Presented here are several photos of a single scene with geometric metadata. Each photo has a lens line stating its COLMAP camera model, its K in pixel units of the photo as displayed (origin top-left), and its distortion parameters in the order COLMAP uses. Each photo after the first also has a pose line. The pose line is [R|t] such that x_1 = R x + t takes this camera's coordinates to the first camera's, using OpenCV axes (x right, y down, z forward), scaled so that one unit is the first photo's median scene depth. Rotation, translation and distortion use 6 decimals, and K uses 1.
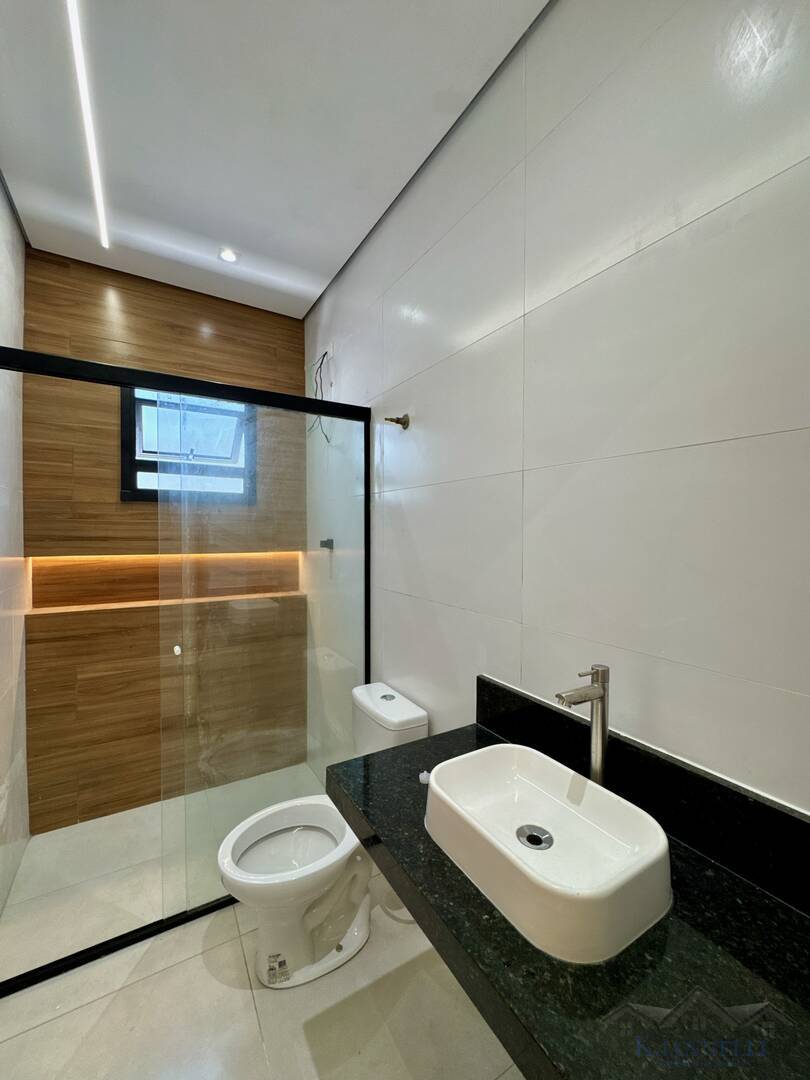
lens RADIAL K [[432.2, 0, 403.4], [0, 432.2, 540.3], [0, 0, 1]] dist [-0.002667, 0.000668]
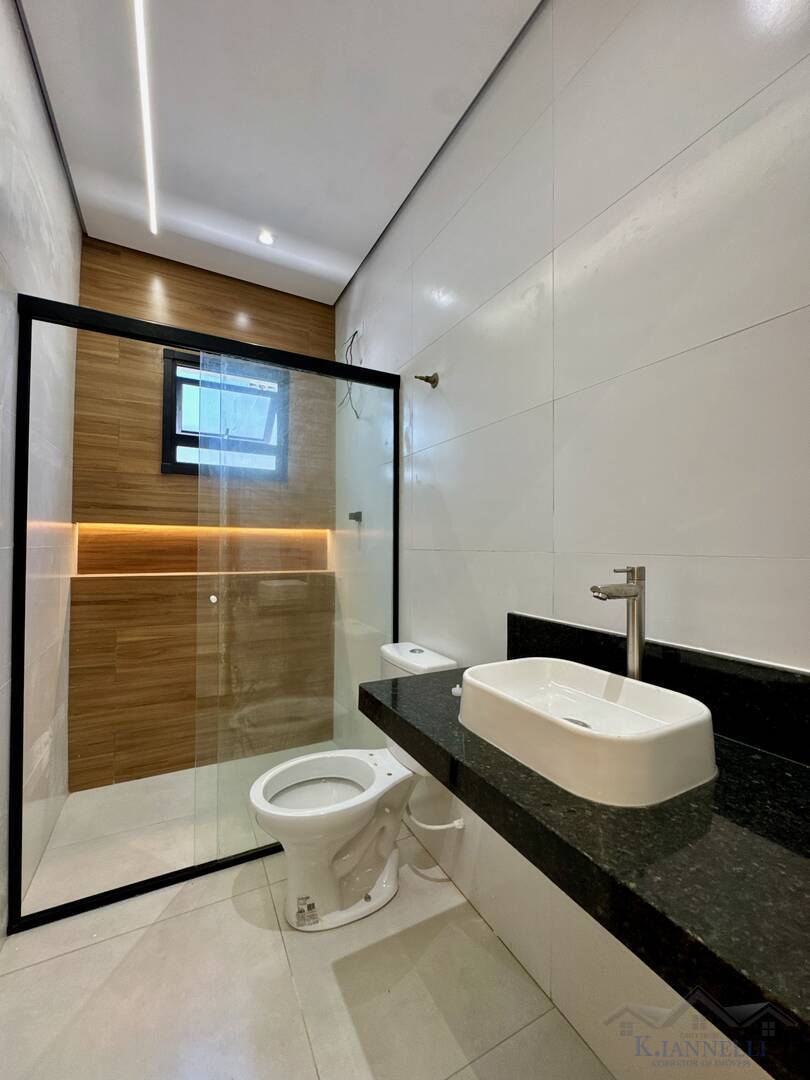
lens RADIAL K [[432.2, 0, 403.4], [0, 432.2, 538.8], [0, 0, 1]] dist [-0.002667, 0.000668]
pose [[0.998530, 0.001510, -0.054186, -0.011328], [-0.003507, 0.999317, -0.036784, 0.123895], [0.054093, 0.036920, 0.997853, -0.010686]]
